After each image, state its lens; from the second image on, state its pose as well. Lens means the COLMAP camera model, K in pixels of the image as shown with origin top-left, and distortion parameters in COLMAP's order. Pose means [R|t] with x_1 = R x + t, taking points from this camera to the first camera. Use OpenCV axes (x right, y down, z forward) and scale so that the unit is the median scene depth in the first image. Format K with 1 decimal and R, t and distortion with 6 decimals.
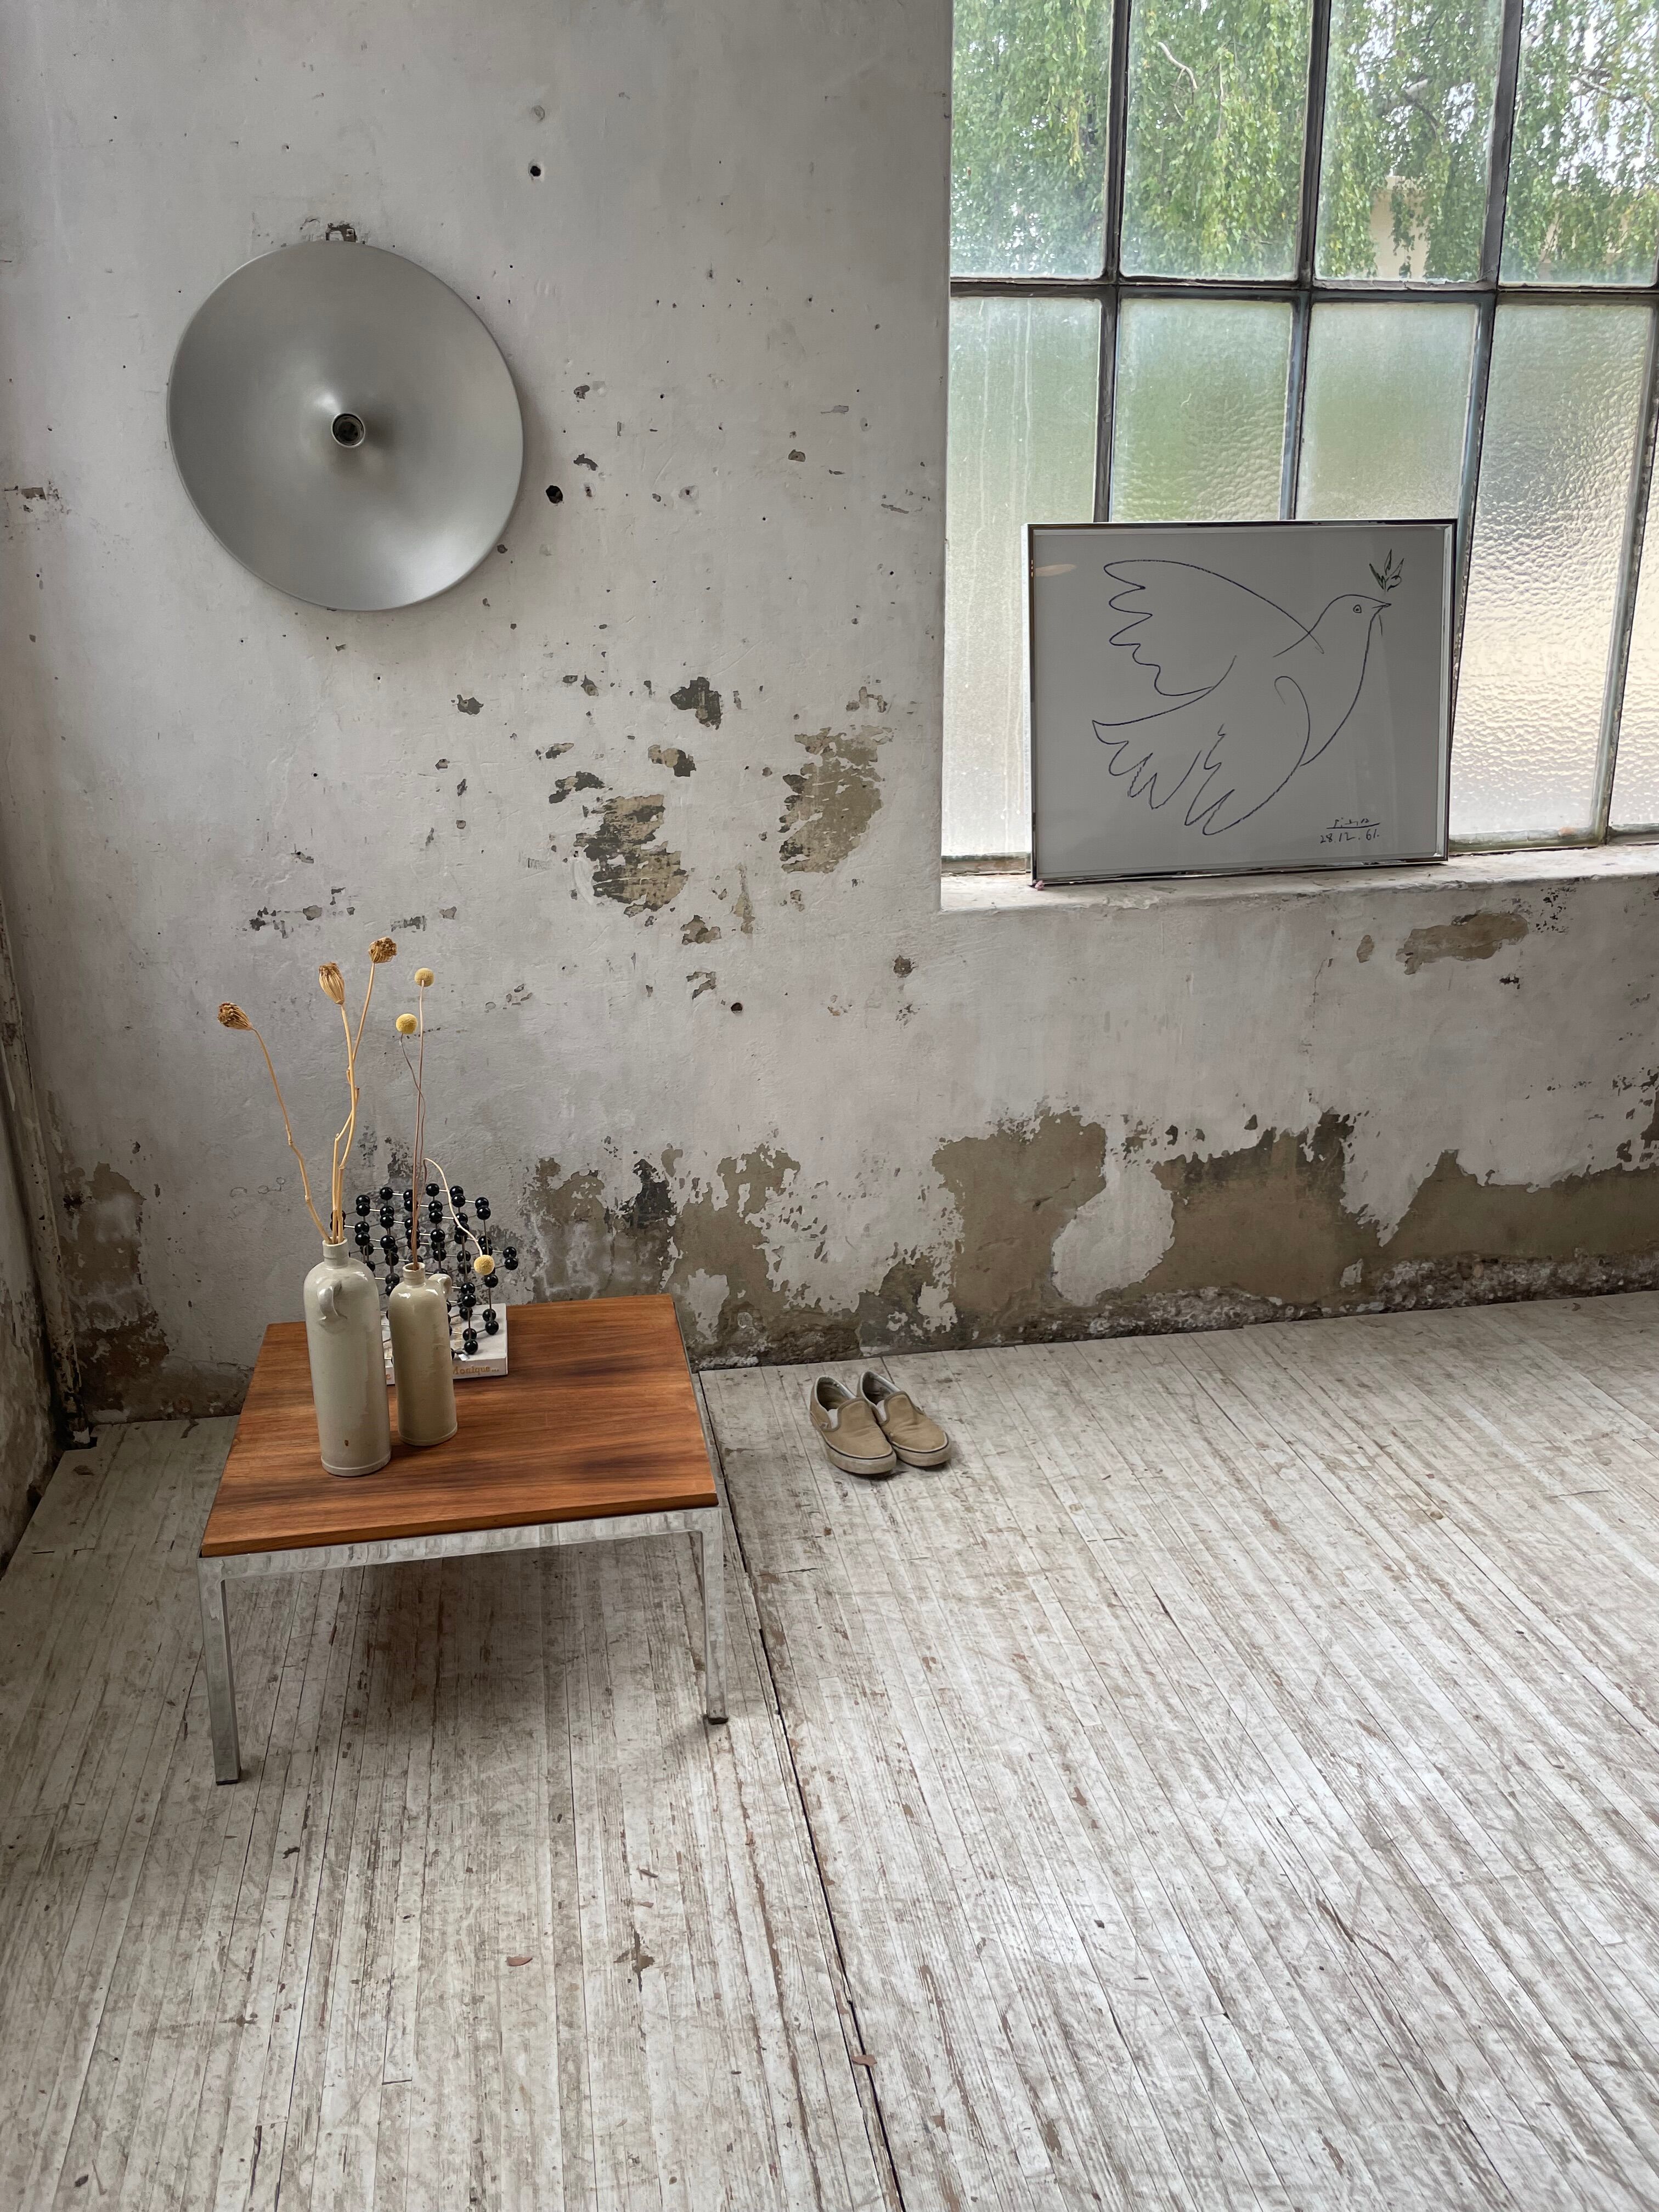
lens RADIAL K [[1691.1, 0, 825.8], [0, 1691.1, 1090.1], [0, 0, 1]] dist [0.085732, -0.124645]
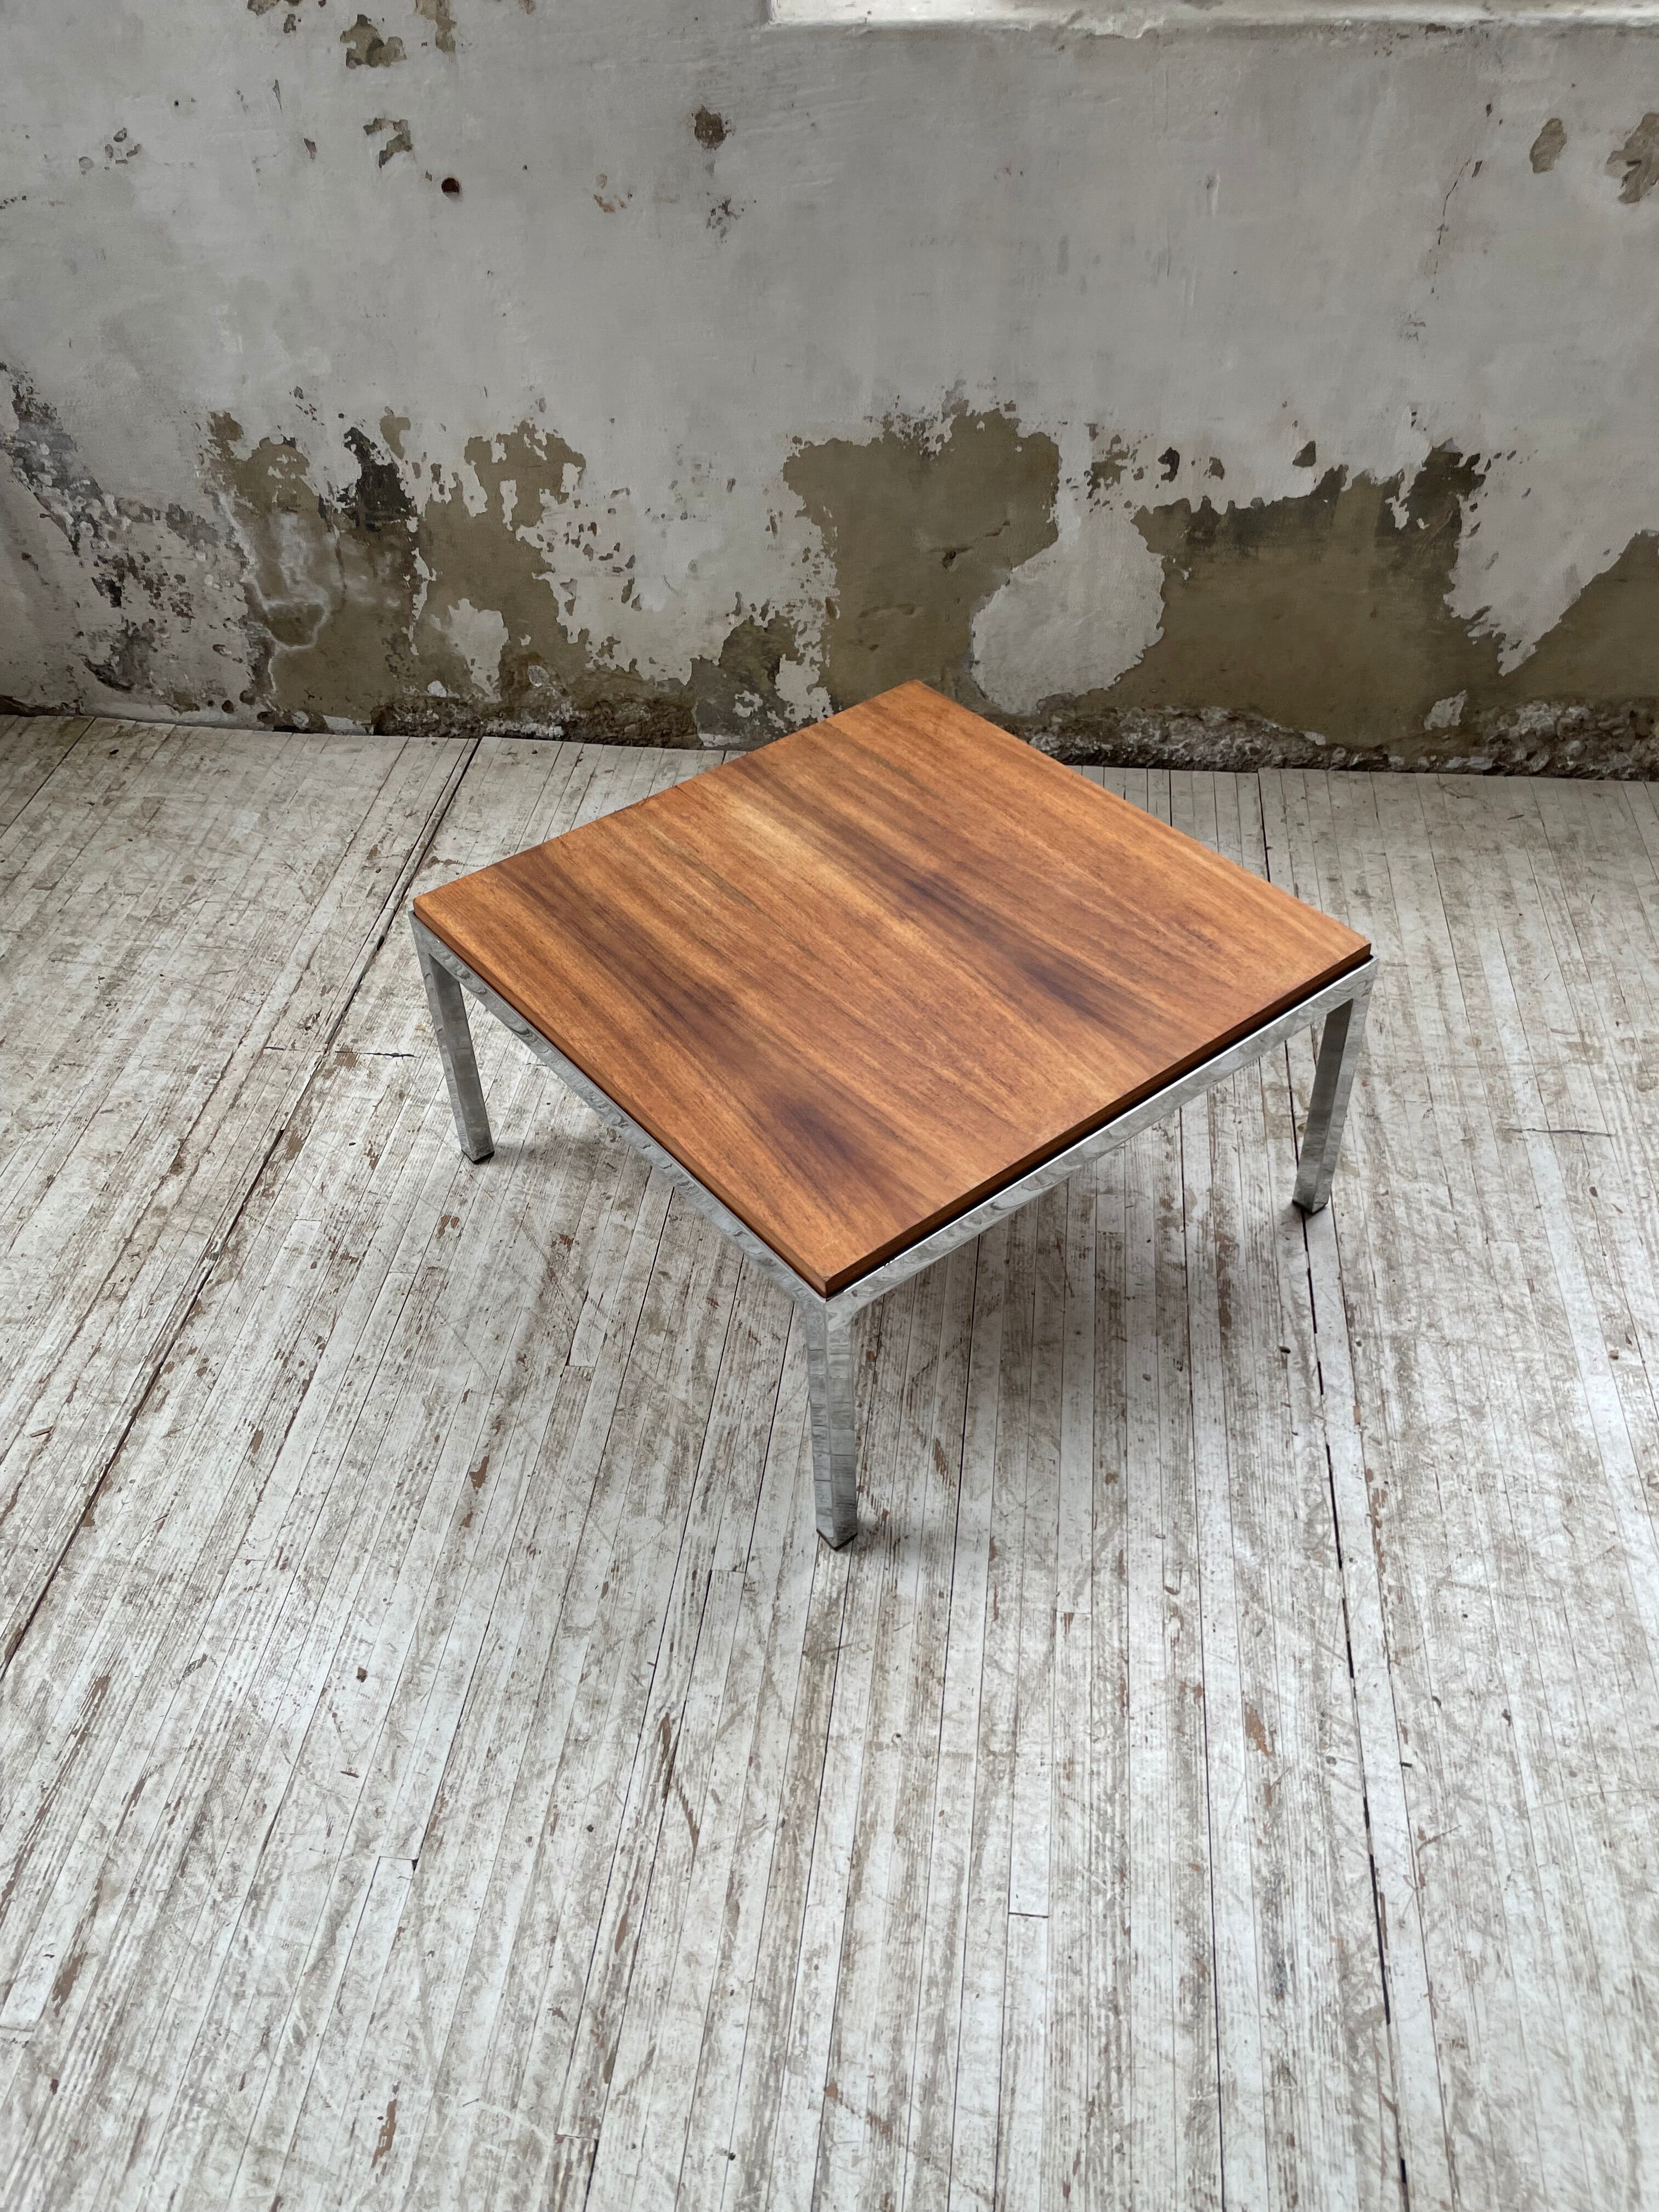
lens RADIAL K [[1691.1, 0, 854.2], [0, 1691.1, 1126.3], [0, 0, 1]] dist [0.085732, -0.124645]
pose [[0.956930, 0.188929, -0.220433, 0.320712], [-0.069747, 0.886650, 0.457151, -0.043801], [0.281816, -0.422087, 0.861640, 0.359569]]
